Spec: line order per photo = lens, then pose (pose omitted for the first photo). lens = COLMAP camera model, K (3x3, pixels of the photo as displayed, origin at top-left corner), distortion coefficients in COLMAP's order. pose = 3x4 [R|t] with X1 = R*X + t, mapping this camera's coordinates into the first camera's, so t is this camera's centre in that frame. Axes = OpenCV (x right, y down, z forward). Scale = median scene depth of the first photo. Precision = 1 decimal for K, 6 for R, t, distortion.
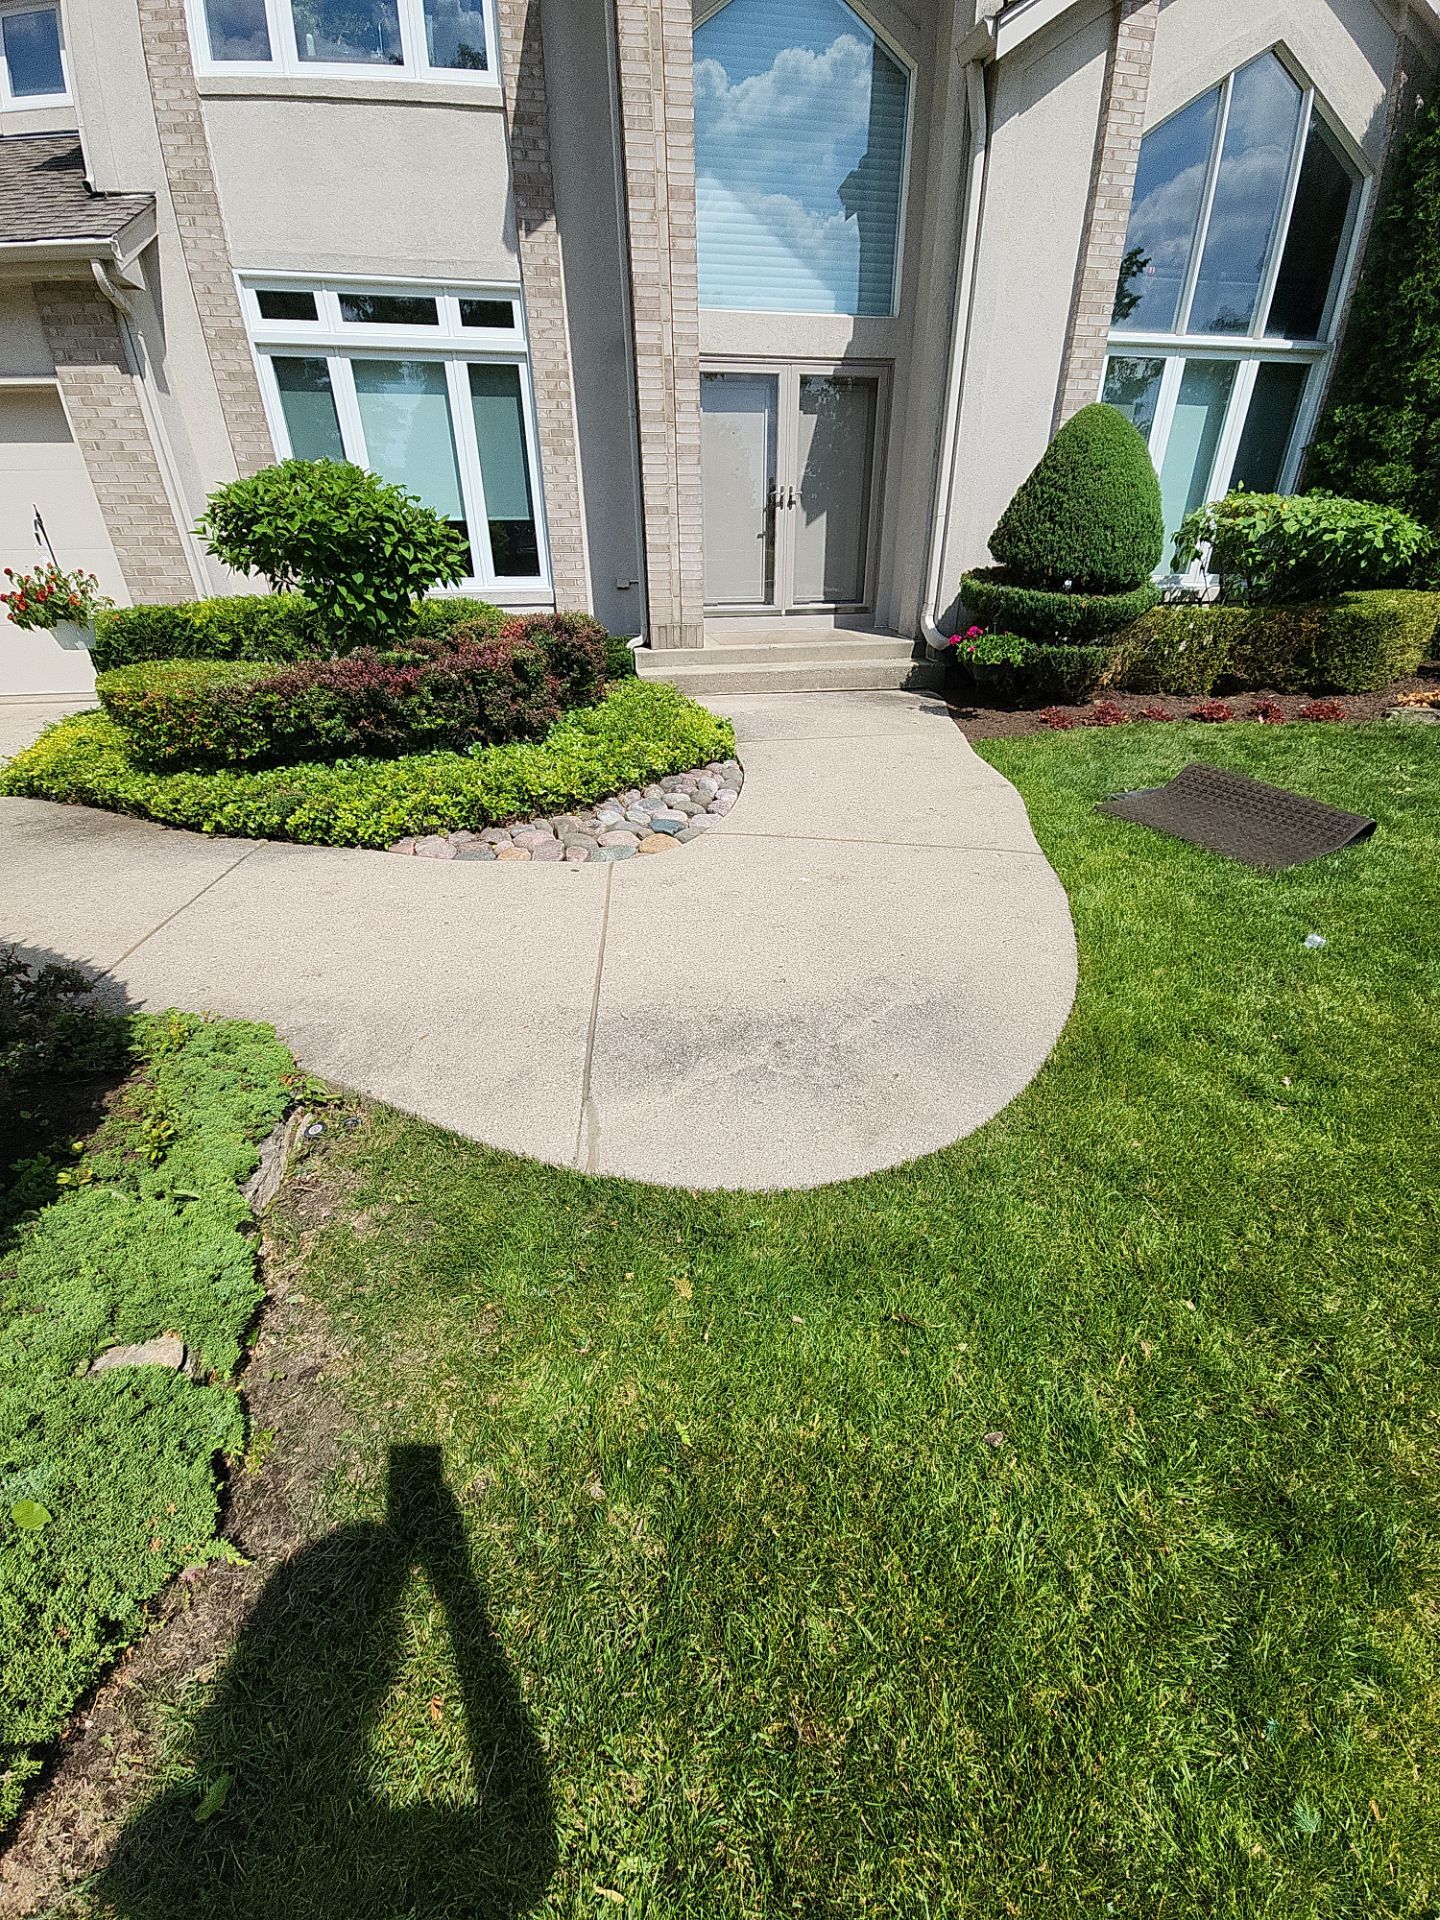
lens RADIAL K [[781.5, 0, 720.0], [0, 781.5, 960.0], [0, 0, 1]] dist [0.017964, -0.012869]
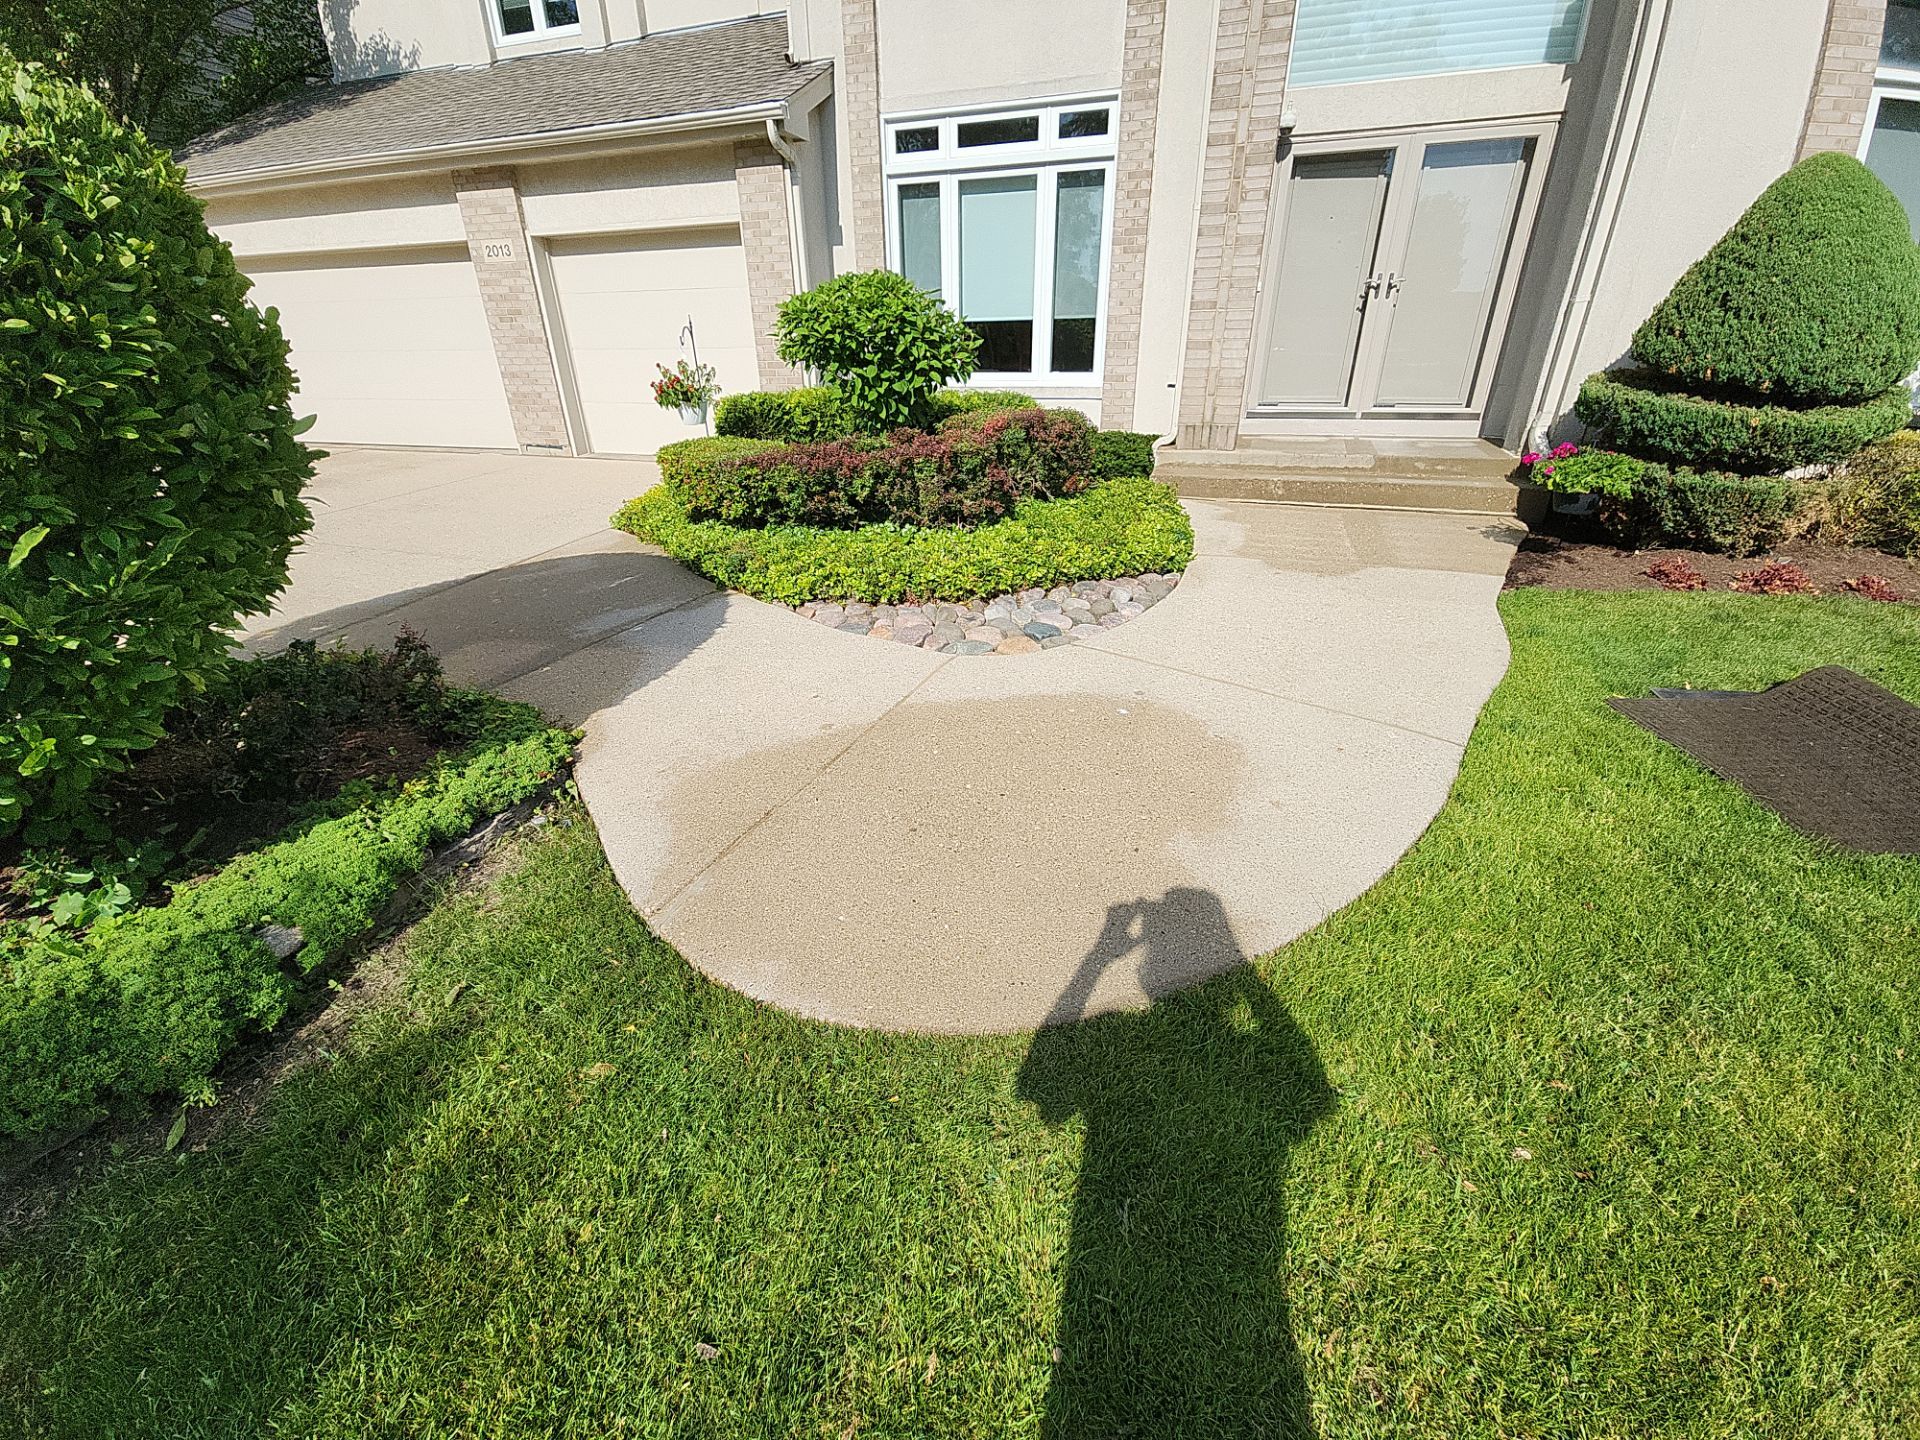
lens RADIAL K [[781.5, 0, 950.7], [0, 781.5, 717.3], [0, 0, 1]] dist [0.017964, -0.012869]
pose [[0.866083, 0.210293, -0.453515, 0.207591], [-0.227535, 0.973623, 0.016938, -0.041013], [0.445115, 0.088521, 0.891087, 0.073936]]
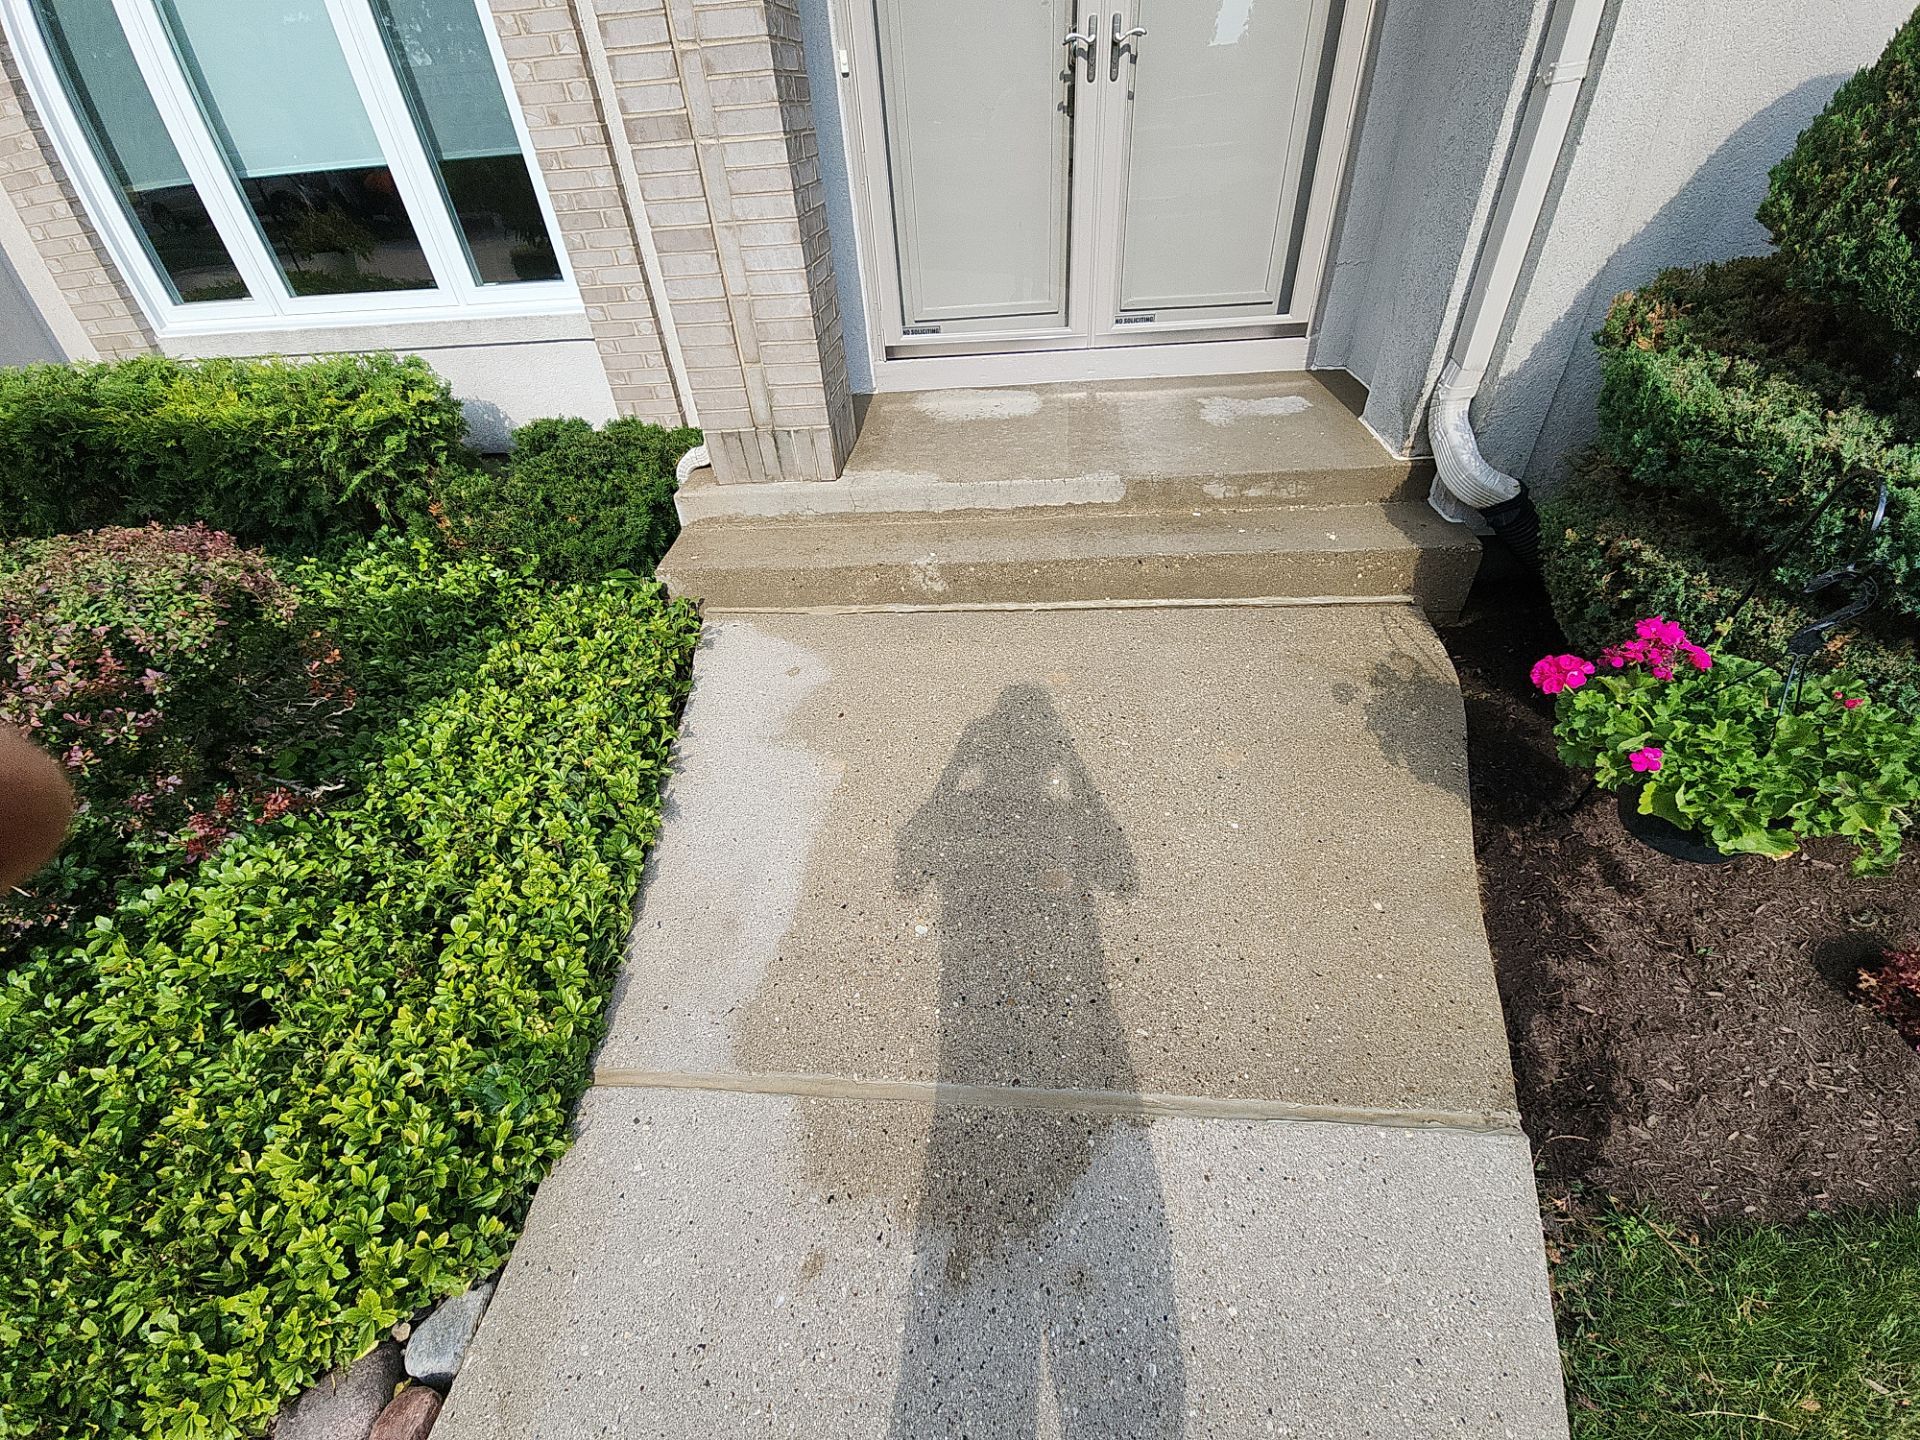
lens RADIAL K [[781.5, 0, 950.7], [0, 781.5, 717.3], [0, 0, 1]] dist [0.017964, -0.012869]
pose [[0.966517, 0.109072, -0.232268, 0.174733], [-0.067436, 0.981314, 0.180207, -0.423151], [0.247584, -0.158510, 0.955812, 0.716358]]
